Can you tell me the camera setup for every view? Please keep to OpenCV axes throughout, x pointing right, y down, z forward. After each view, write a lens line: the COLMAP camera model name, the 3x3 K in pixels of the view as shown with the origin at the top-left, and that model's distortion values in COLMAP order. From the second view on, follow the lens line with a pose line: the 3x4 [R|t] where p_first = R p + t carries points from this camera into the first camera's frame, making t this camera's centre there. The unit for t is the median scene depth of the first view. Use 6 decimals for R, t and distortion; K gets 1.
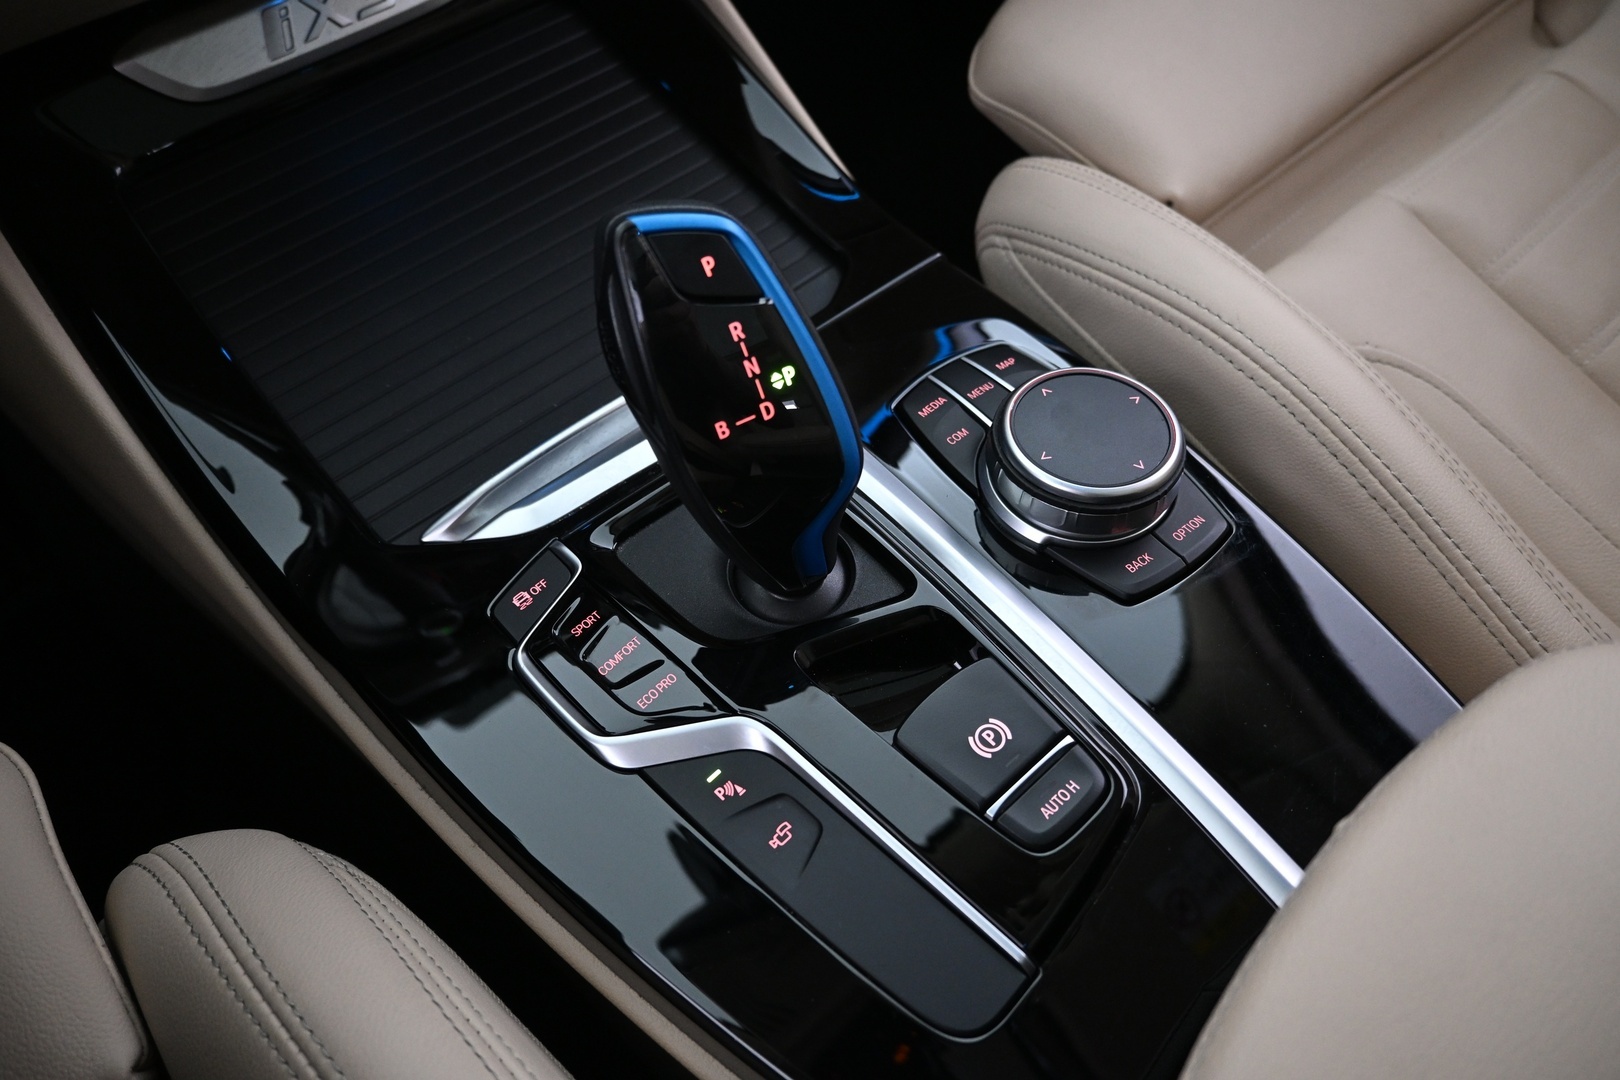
lens RADIAL K [[1103.8, 0, 810.0], [0, 1103.8, 540.0], [0, 0, 1]] dist [-0.002242, -0.001351]
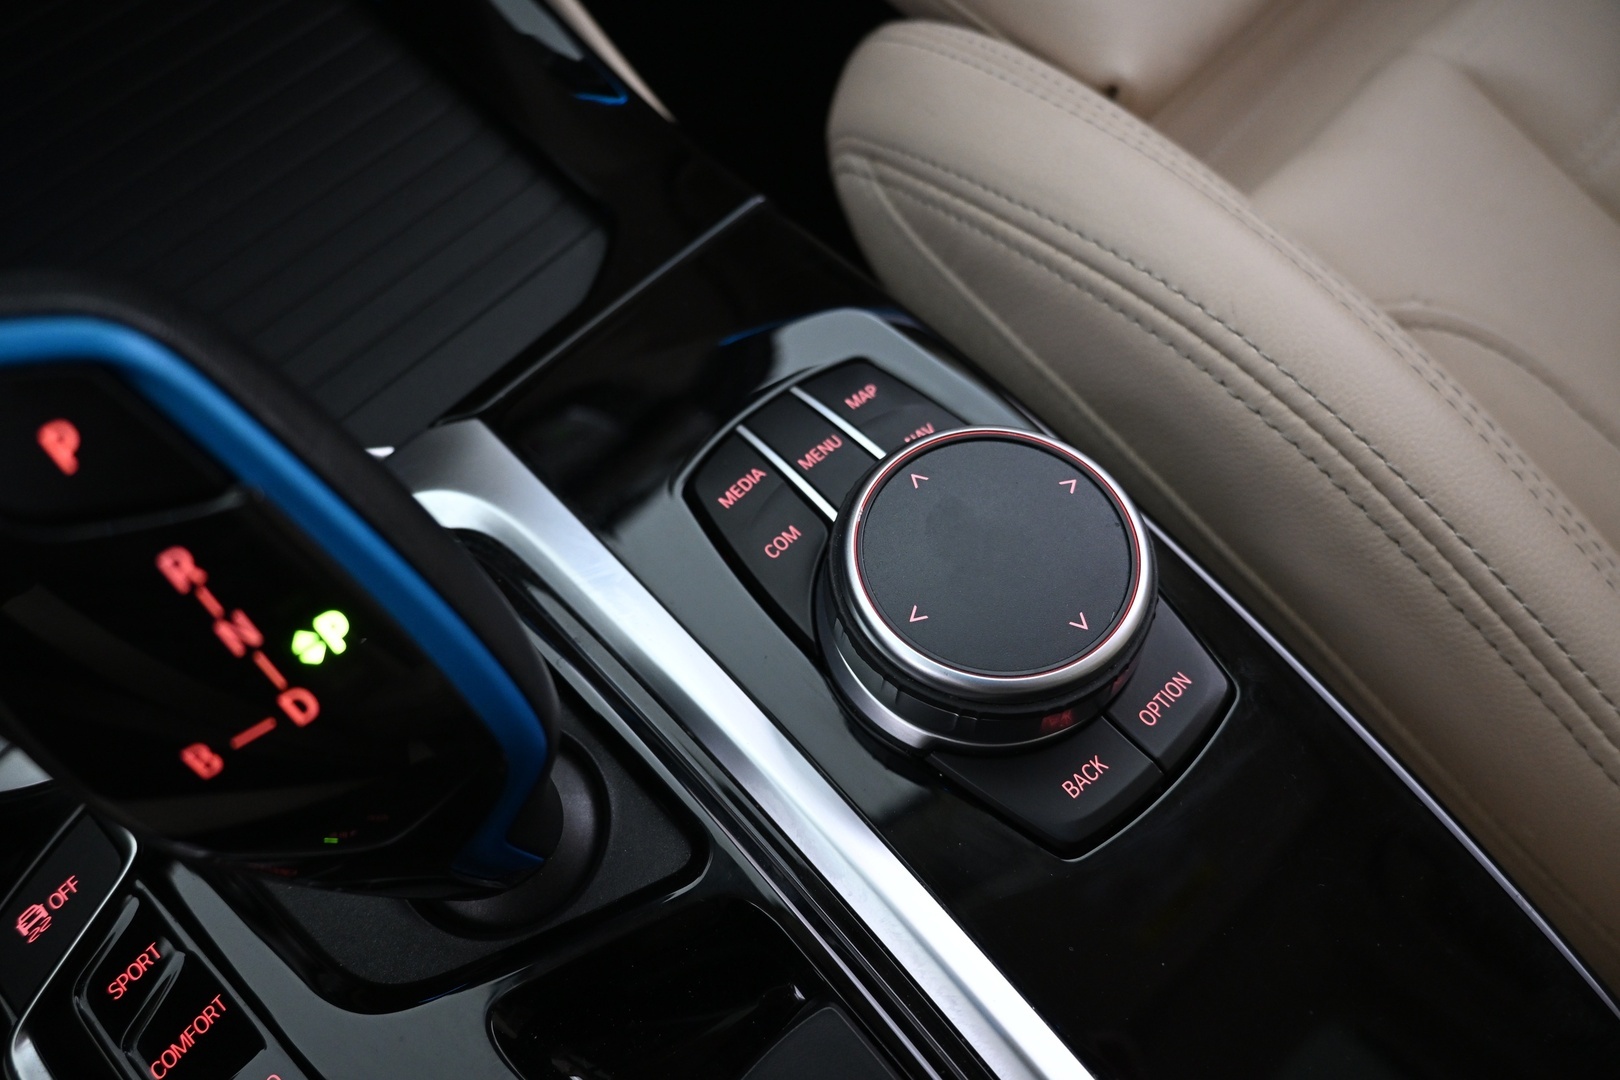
lens RADIAL K [[1103.8, 0, 810.0], [0, 1103.8, 540.0], [0, 0, 1]] dist [-0.002242, -0.001351]
pose [[0.996439, -0.074855, 0.038817, 0.125165], [0.068507, 0.987072, 0.144898, -0.181457], [-0.049161, -0.141723, 0.988685, 0.399954]]
